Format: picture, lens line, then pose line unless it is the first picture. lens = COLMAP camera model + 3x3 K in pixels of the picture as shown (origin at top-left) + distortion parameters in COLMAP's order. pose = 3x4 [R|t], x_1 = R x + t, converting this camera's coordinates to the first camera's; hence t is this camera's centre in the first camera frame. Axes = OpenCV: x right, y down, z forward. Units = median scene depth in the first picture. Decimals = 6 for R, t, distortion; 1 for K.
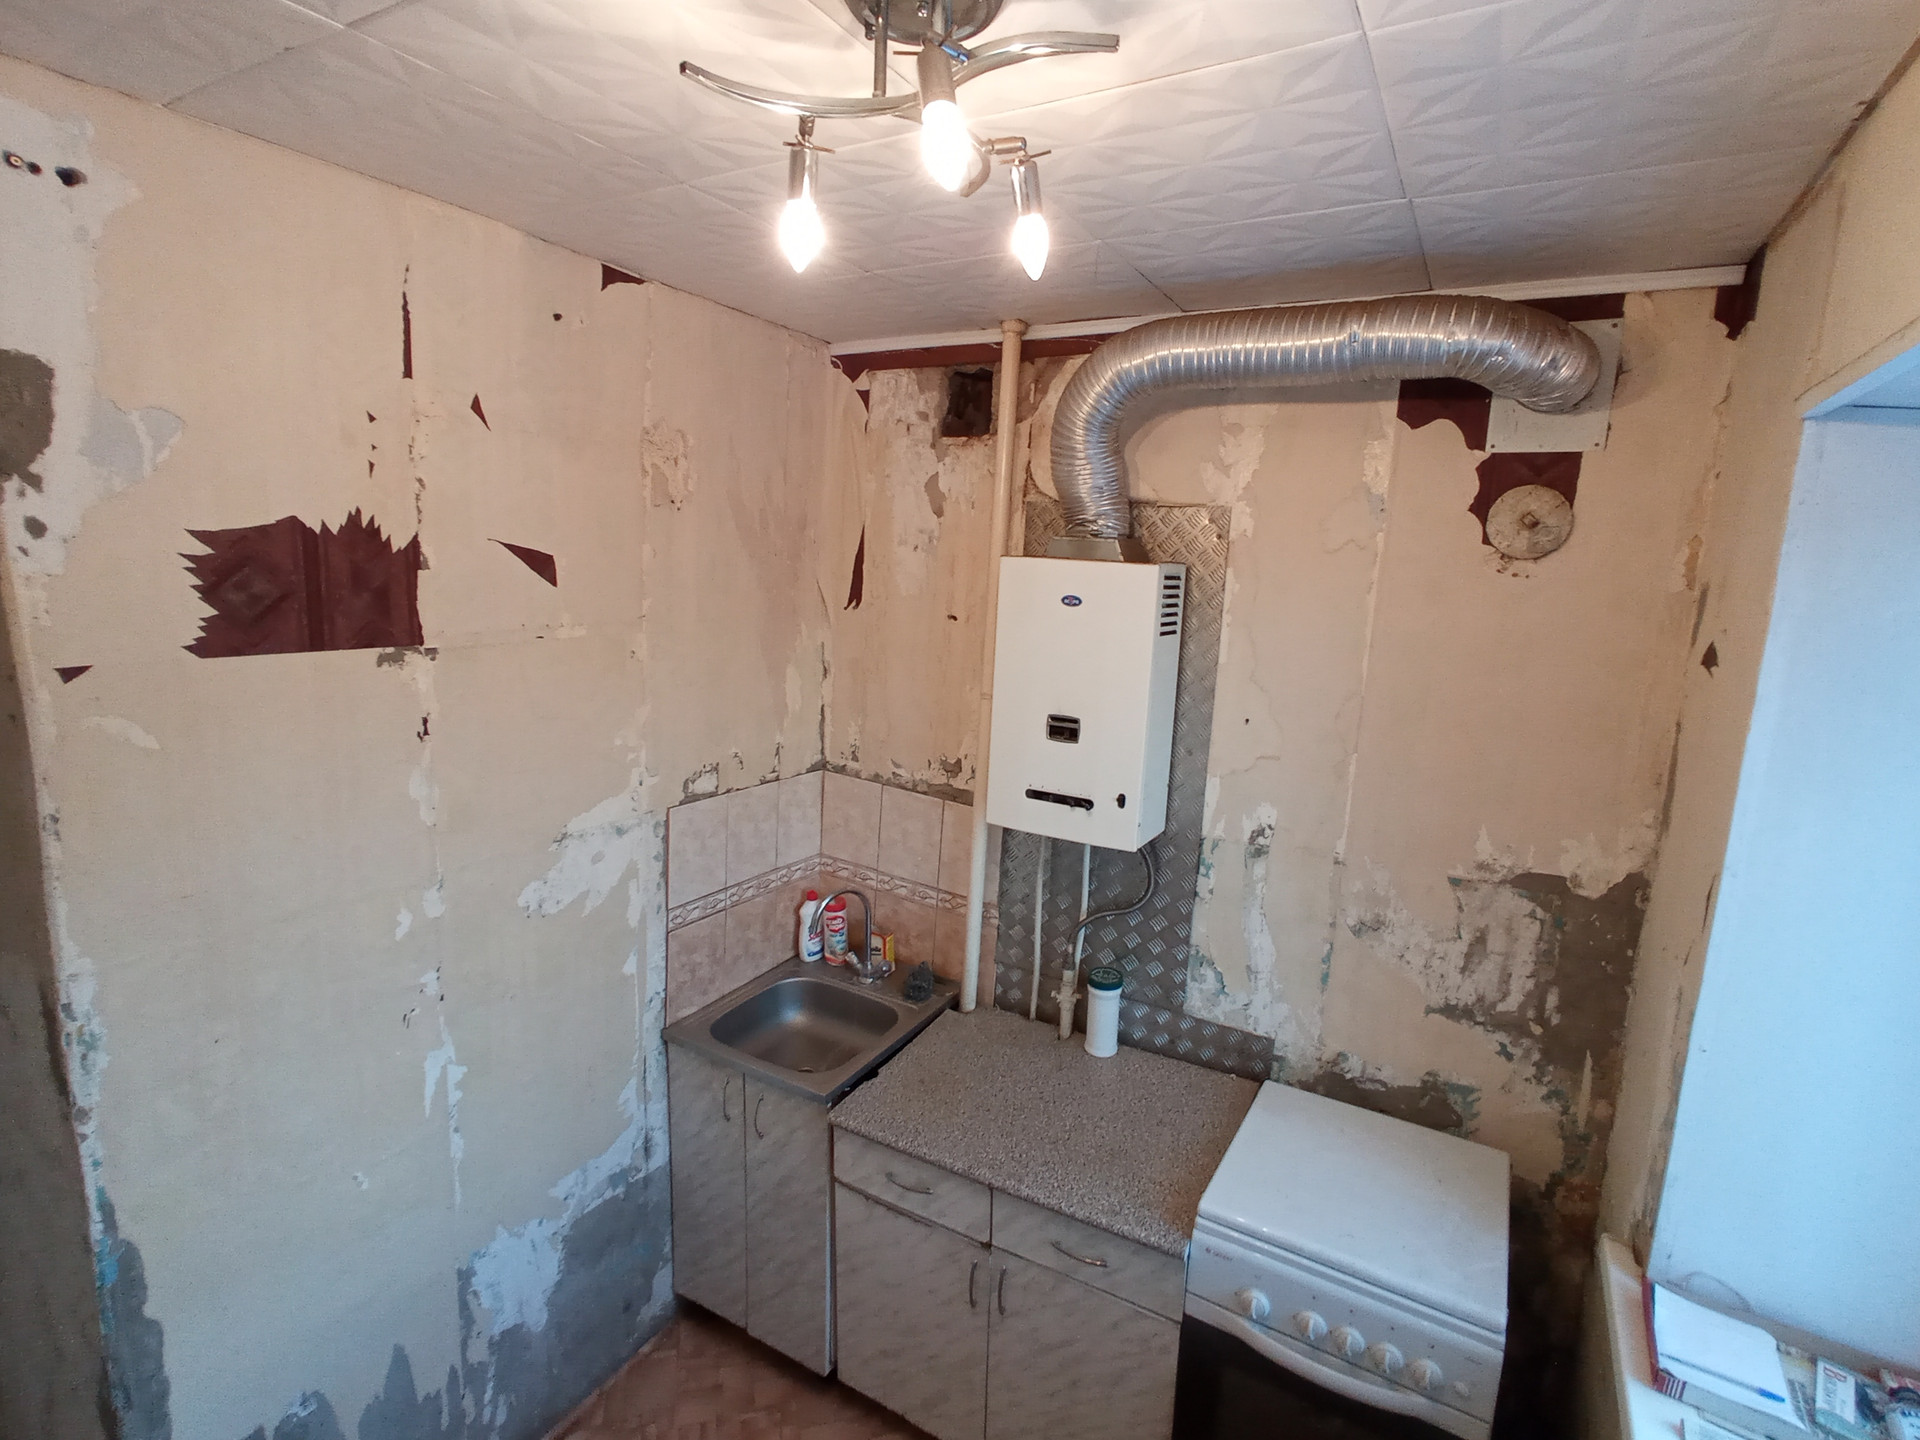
lens RADIAL K [[950.1, 0, 969.1], [0, 950.1, 713.0], [0, 0, 1]] dist [-0.026537, 0.009740]
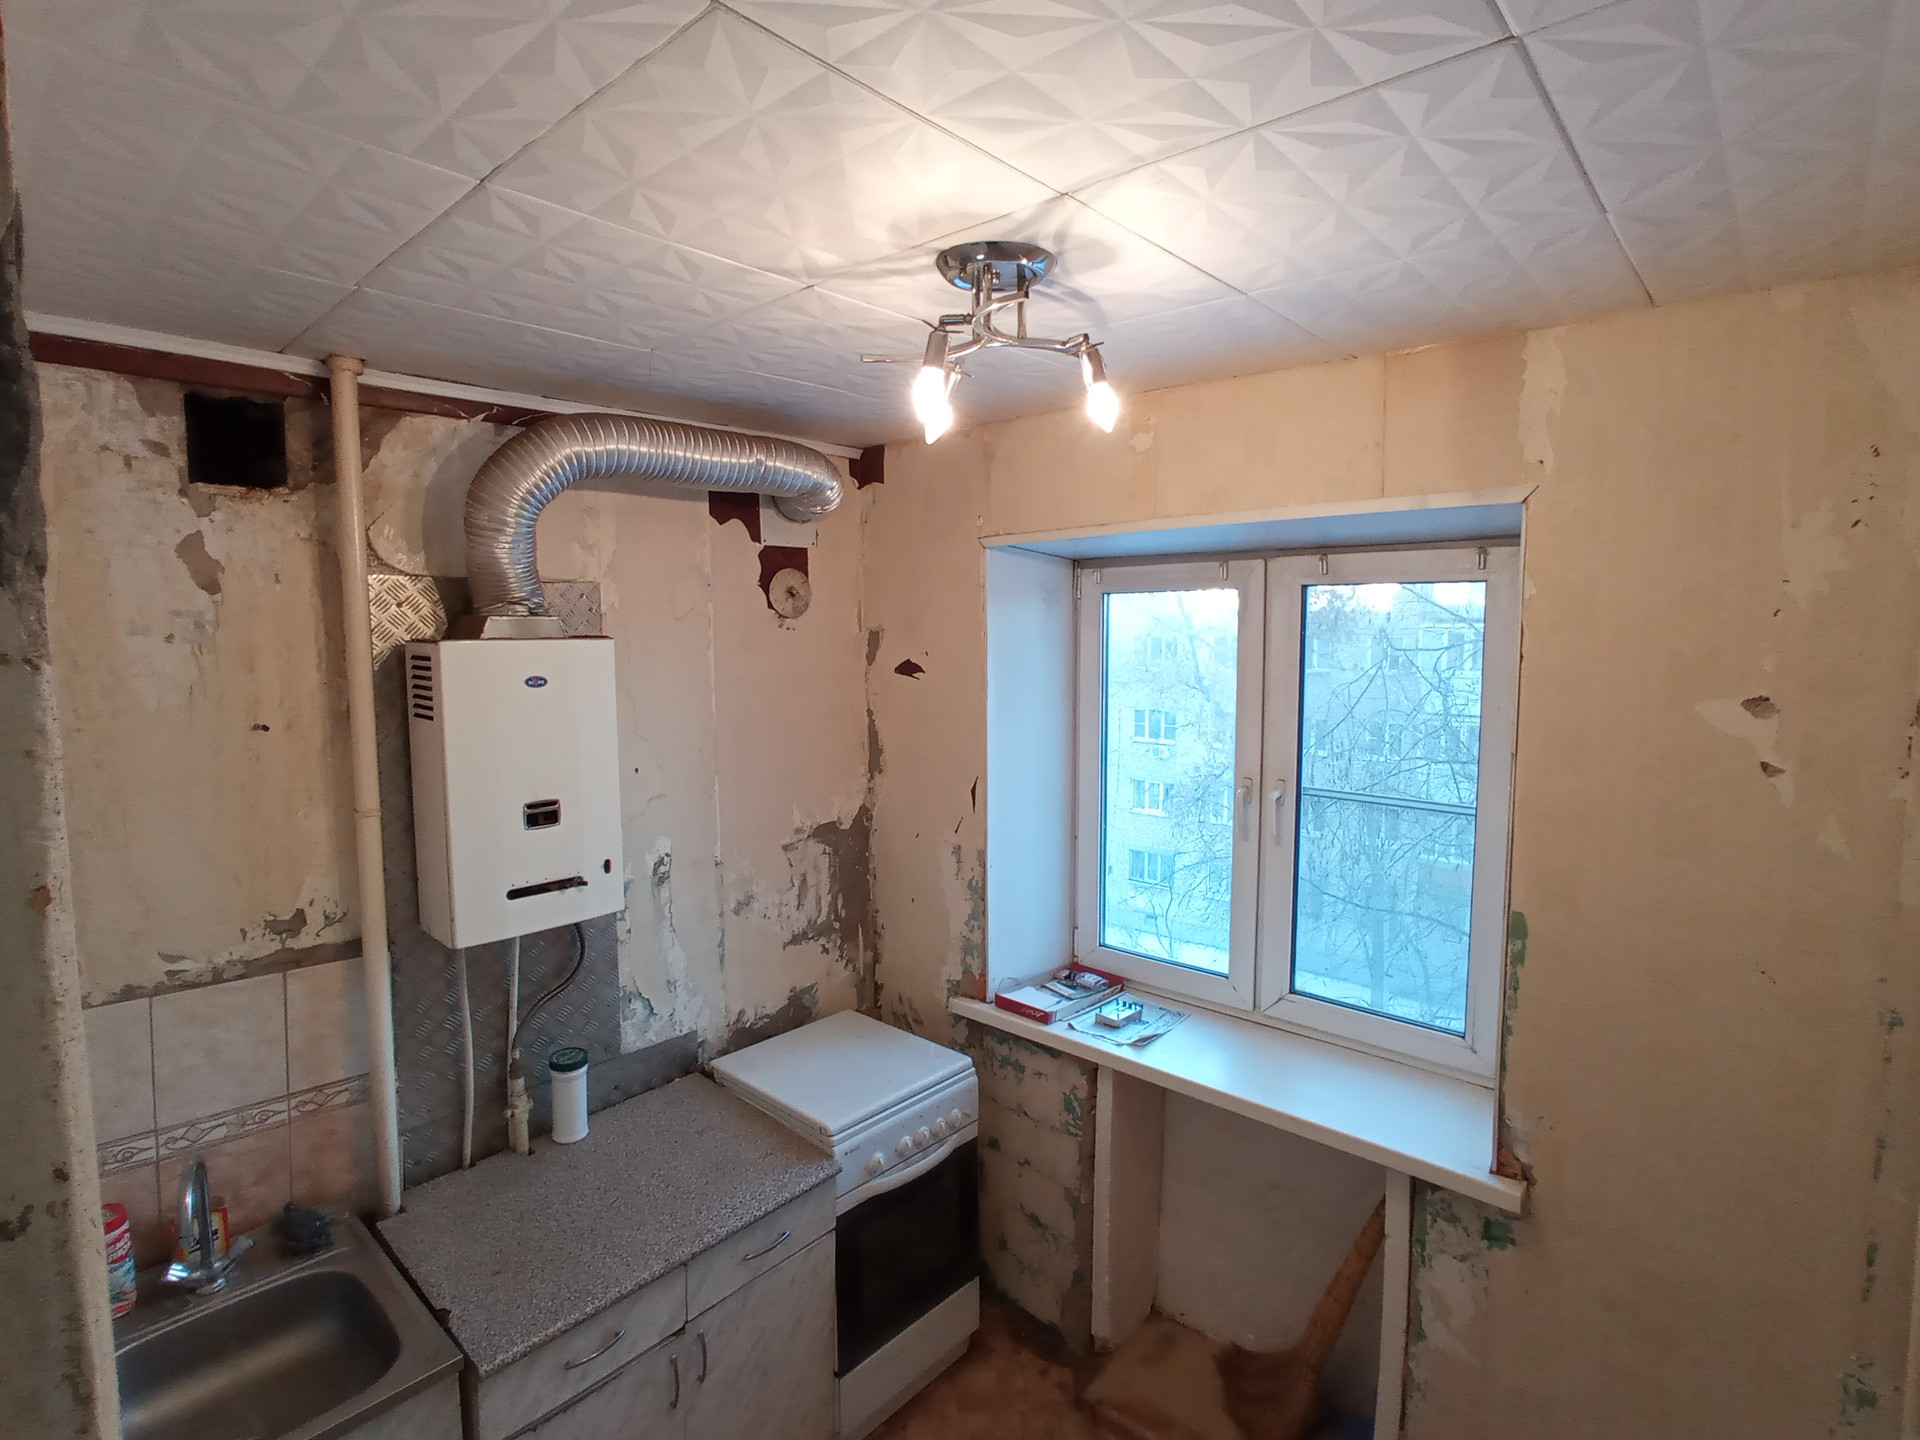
lens RADIAL K [[950.1, 0, 973.7], [0, 950.1, 718.5], [0, 0, 1]] dist [-0.026537, 0.009740]
pose [[0.223096, -0.144328, 0.964053, -0.723802], [0.177943, 0.978391, 0.105296, -0.102990], [-0.958418, 0.148055, 0.243957, 0.347196]]
